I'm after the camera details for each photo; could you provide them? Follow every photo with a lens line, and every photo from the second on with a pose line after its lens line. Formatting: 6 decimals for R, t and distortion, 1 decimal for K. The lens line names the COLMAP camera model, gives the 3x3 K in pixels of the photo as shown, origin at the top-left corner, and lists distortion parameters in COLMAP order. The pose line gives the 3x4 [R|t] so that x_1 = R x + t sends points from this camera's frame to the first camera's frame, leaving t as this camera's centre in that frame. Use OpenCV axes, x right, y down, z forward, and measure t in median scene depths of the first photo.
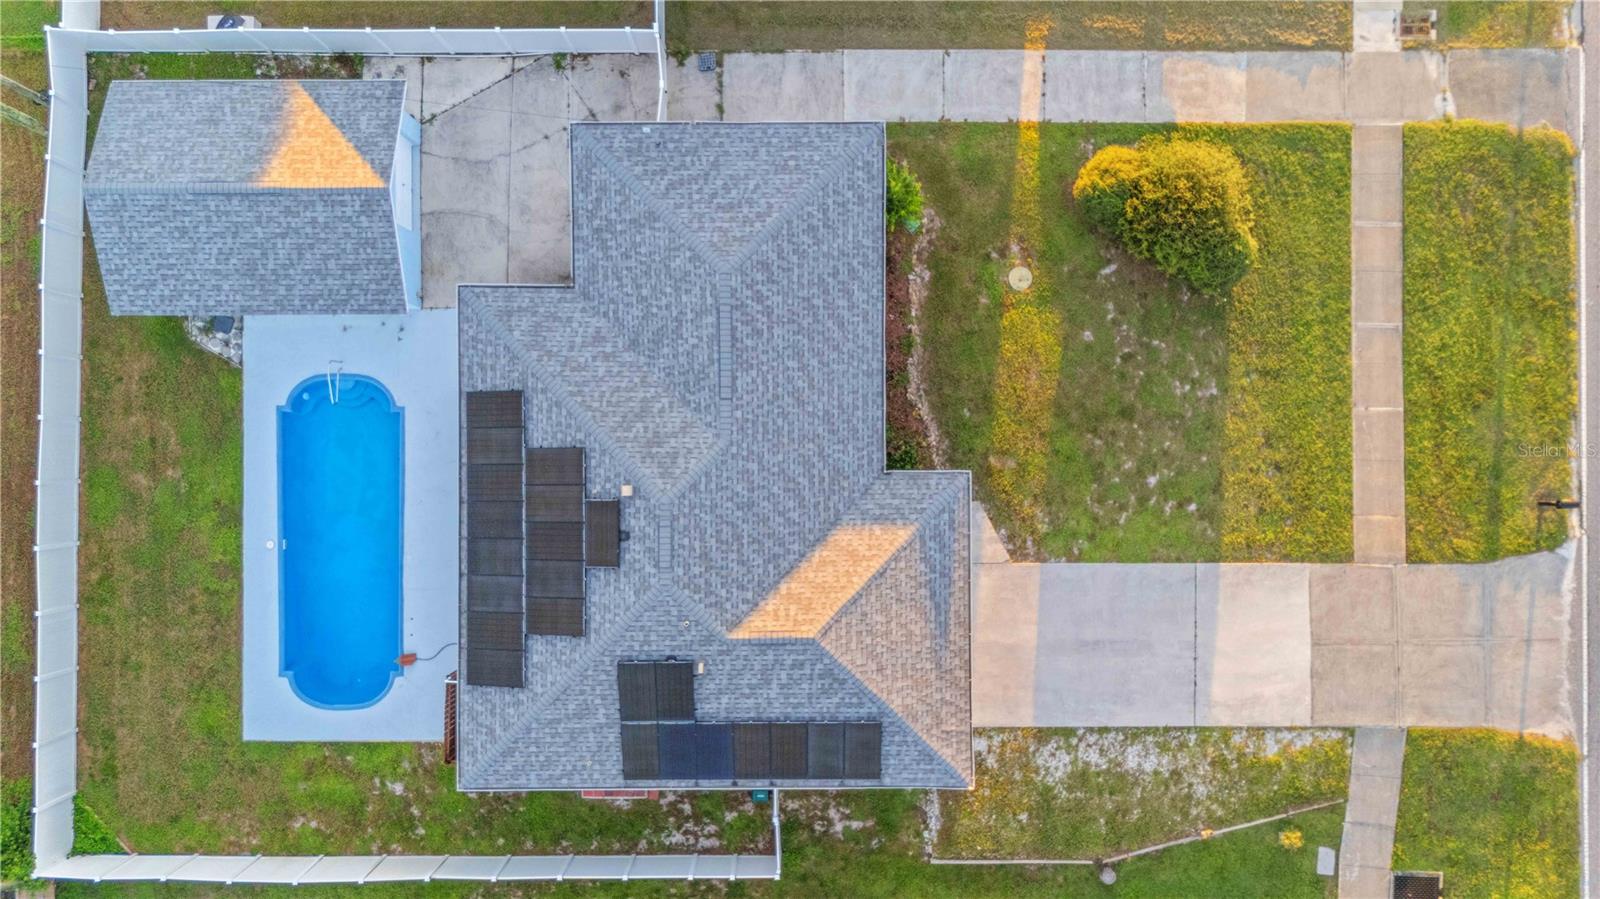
lens RADIAL K [[1198.3, 0, 800.0], [0, 1198.3, 449.5], [0, 0, 1]] dist [0.076460, -0.094828]
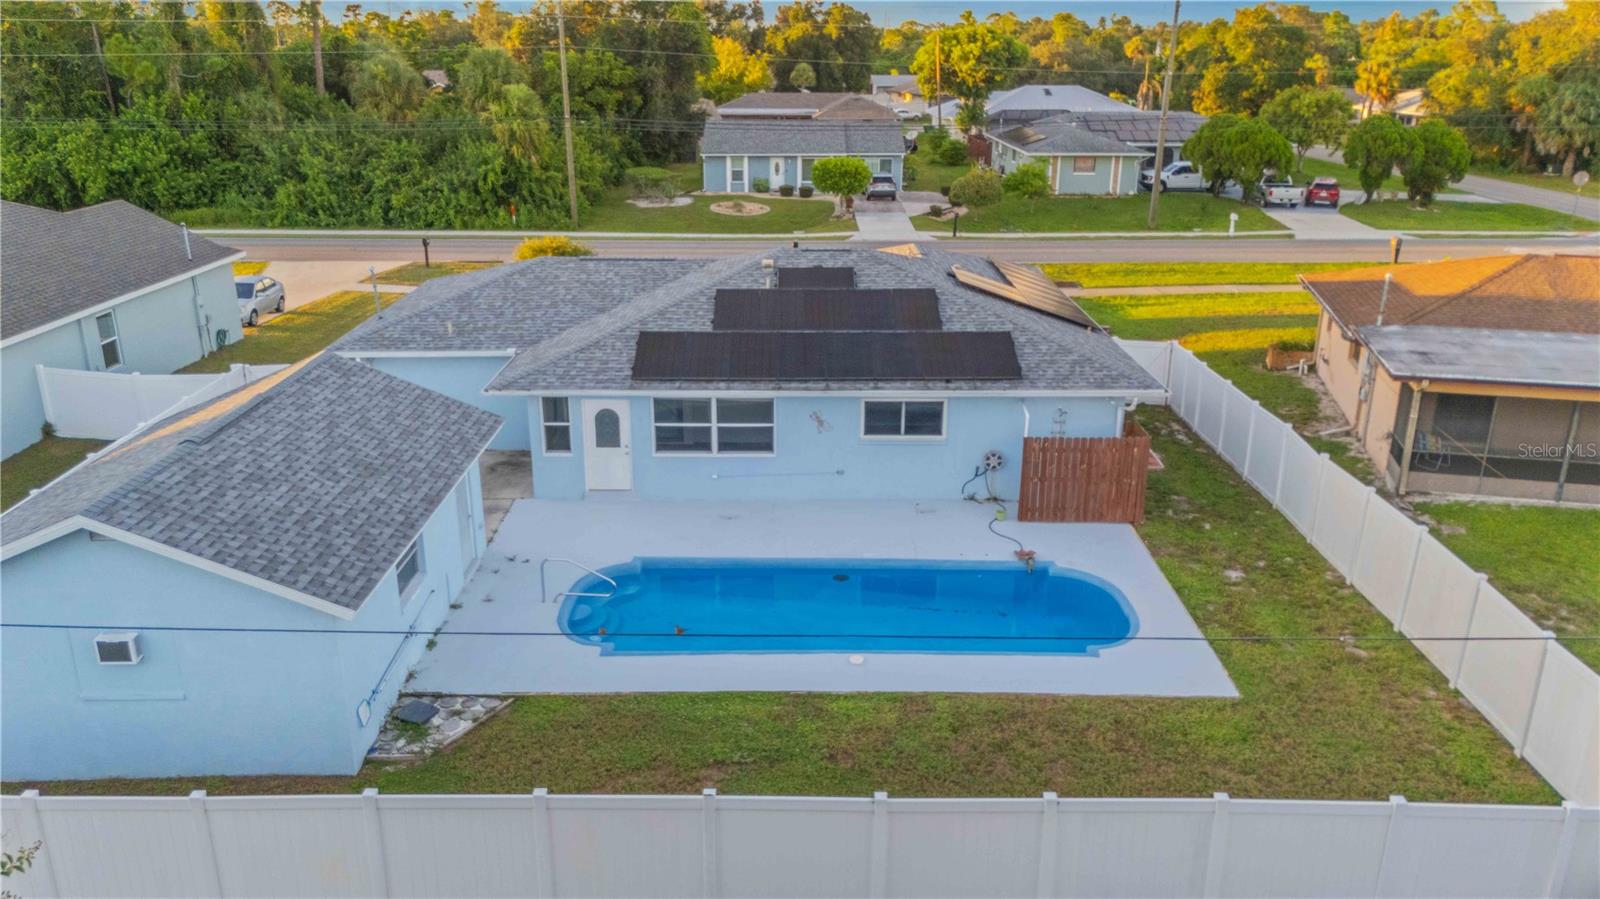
lens RADIAL K [[1198.3, 0, 800.0], [0, 1198.3, 449.5], [0, 0, 1]] dist [0.076460, -0.094828]
pose [[0.001857, -0.321194, 0.947012, -0.908886], [0.999990, 0.004538, -0.000422, 0.053611], [-0.004162, 0.947003, 0.321199, 0.737650]]
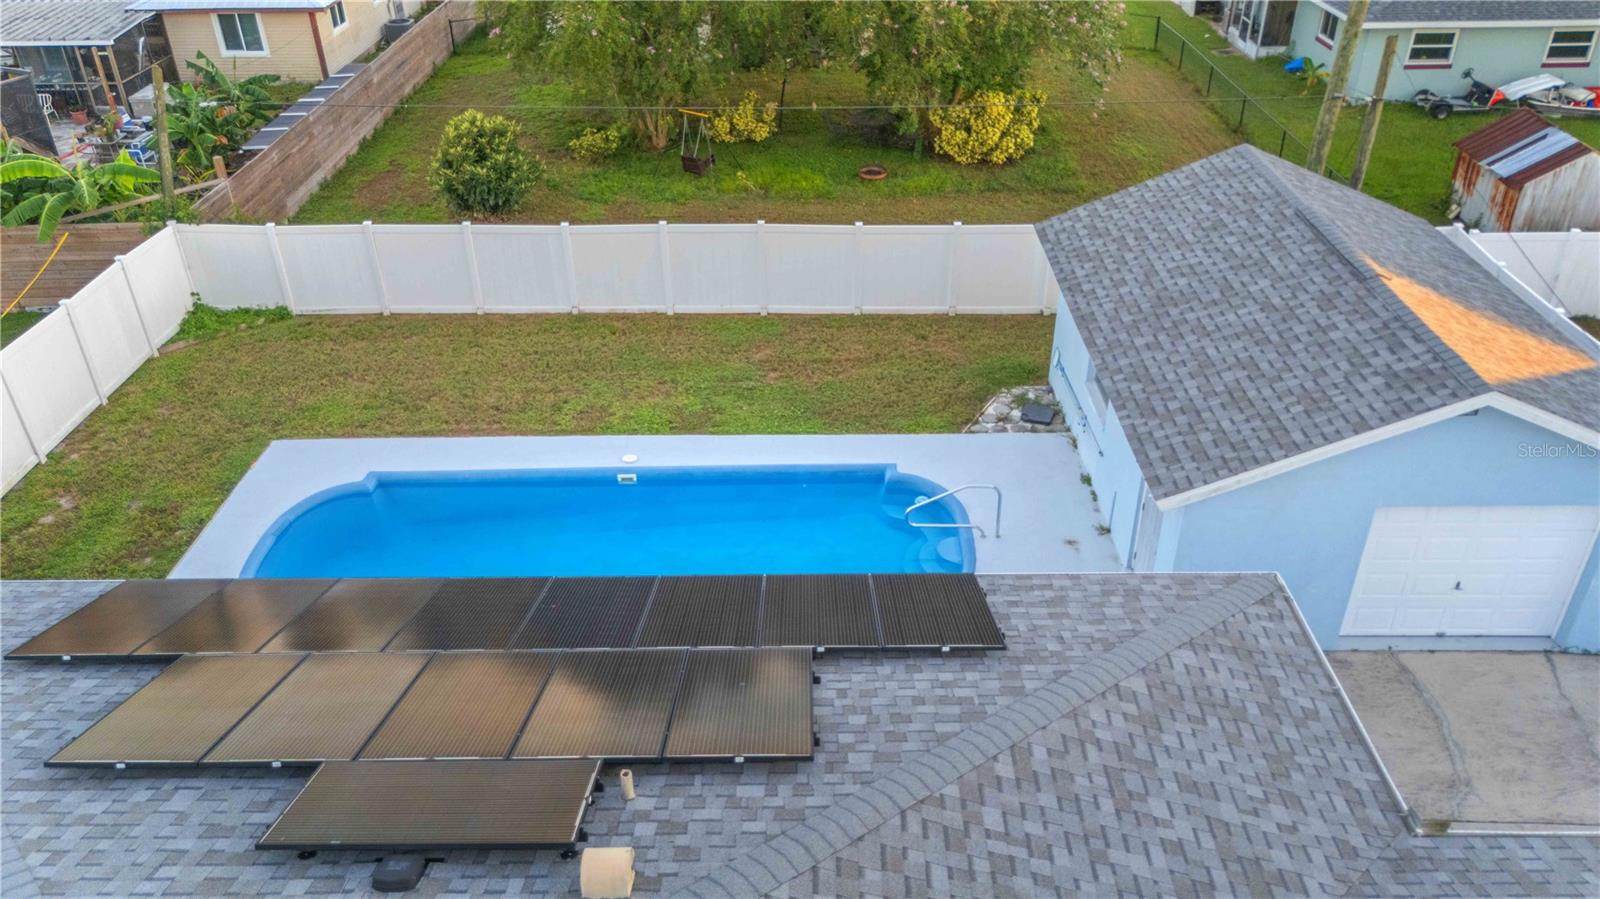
lens RADIAL K [[1198.3, 0, 800.0], [0, 1198.3, 449.5], [0, 0, 1]] dist [0.076460, -0.094828]
pose [[-0.006461, 0.528191, -0.849101, -0.000604], [-0.999957, 0.002296, 0.009037, 0.000292], [0.006723, 0.849123, 0.528153, 0.723093]]
